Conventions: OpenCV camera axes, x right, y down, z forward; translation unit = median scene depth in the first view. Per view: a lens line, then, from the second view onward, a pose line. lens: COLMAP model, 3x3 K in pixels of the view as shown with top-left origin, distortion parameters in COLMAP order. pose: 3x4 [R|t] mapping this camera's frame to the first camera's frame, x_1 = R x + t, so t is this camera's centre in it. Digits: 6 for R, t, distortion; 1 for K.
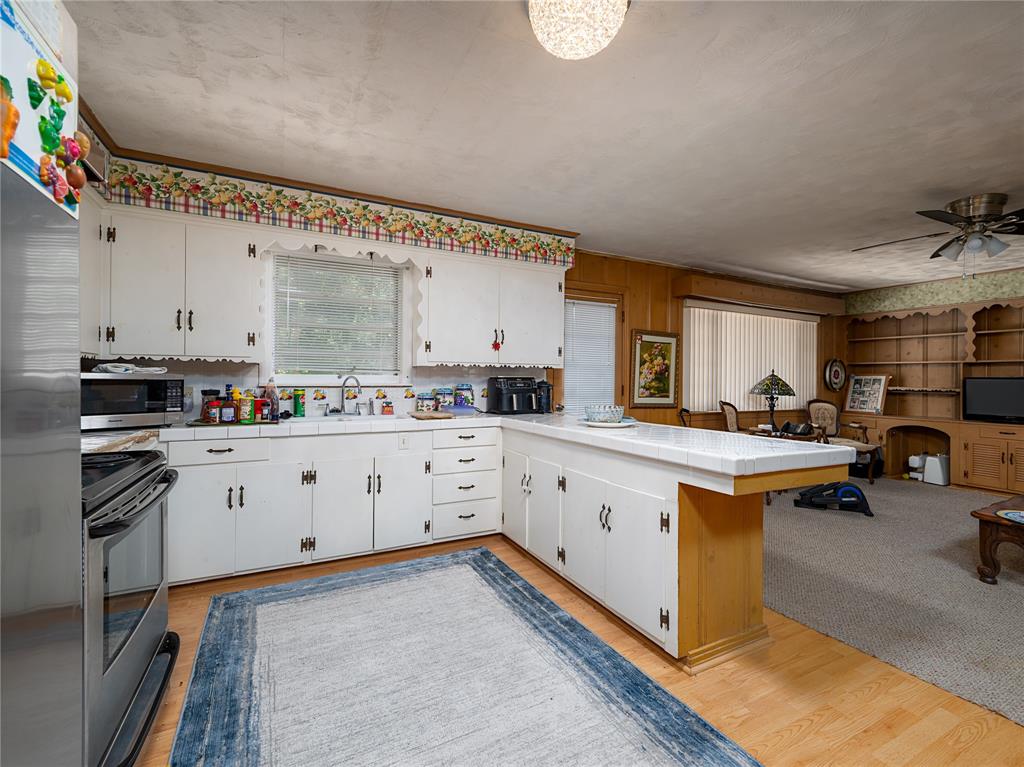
lens RADIAL K [[449.0, 0, 512.0], [0, 449.0, 383.5], [0, 0, 1]] dist [0.003164, -0.000114]
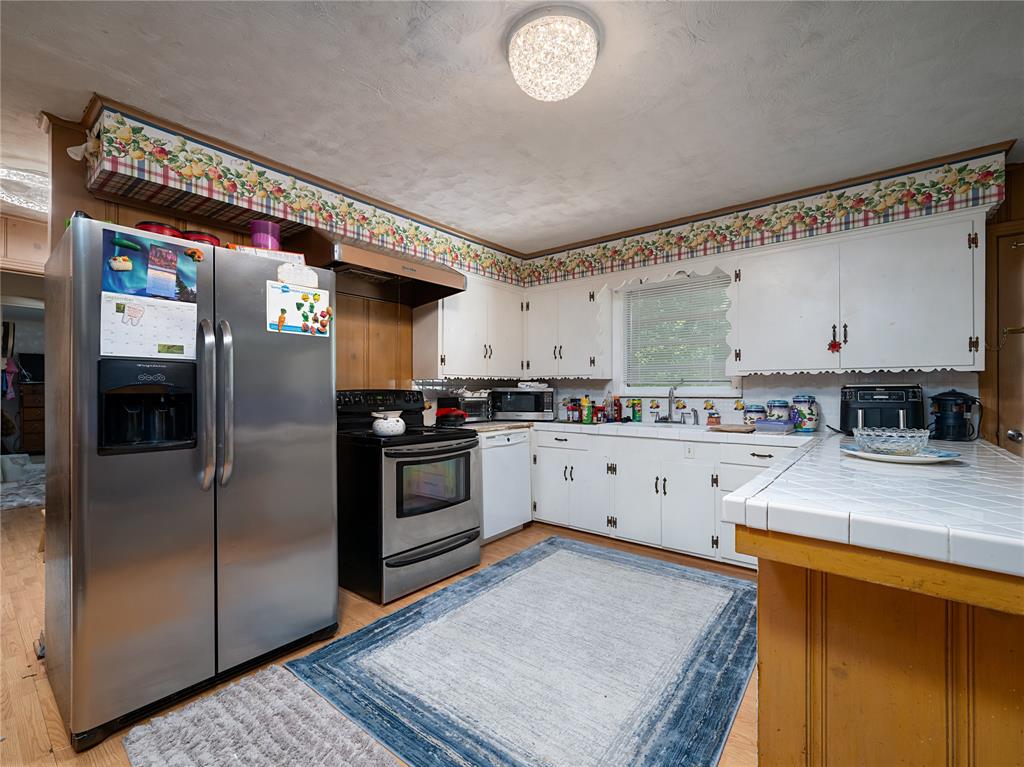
lens RADIAL K [[437.2, 0, 512.8], [0, 437.2, 398.1], [0, 0, 1]] dist [-0.001930, -0.000221]
pose [[0.429033, 0.003975, -0.903280, 0.471152], [-0.009016, 0.999959, 0.000118, 0.012773], [0.903244, 0.008093, 0.429052, 0.200083]]
